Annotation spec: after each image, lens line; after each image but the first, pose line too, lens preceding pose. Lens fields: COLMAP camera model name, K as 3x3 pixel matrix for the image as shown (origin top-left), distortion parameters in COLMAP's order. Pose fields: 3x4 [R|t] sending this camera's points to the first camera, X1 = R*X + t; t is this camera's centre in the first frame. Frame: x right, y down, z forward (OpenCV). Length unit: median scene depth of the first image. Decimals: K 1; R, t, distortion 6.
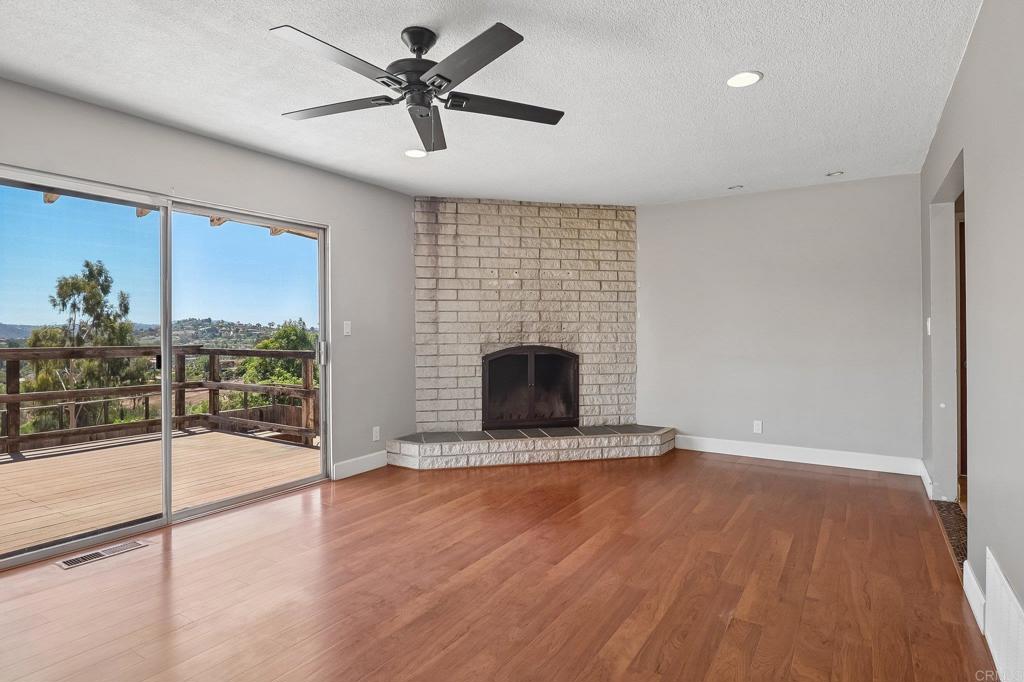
lens RADIAL K [[538.0, 0, 514.4], [0, 538.0, 329.4], [0, 0, 1]] dist [0.012771, -0.017499]
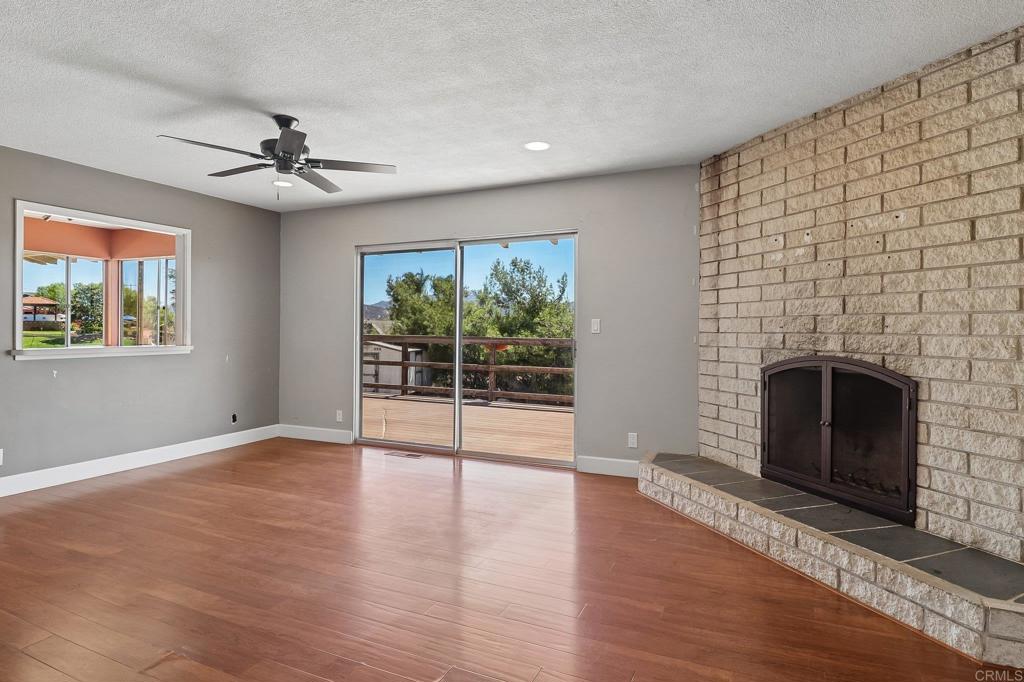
lens RADIAL K [[538.0, 0, 514.4], [0, 538.0, 329.4], [0, 0, 1]] dist [0.012771, -0.017499]
pose [[0.163999, 0.005971, -0.986442, 0.547661], [-0.004737, 0.999975, 0.005265, 0.000020], [0.986449, 0.003809, 0.164023, 0.572556]]
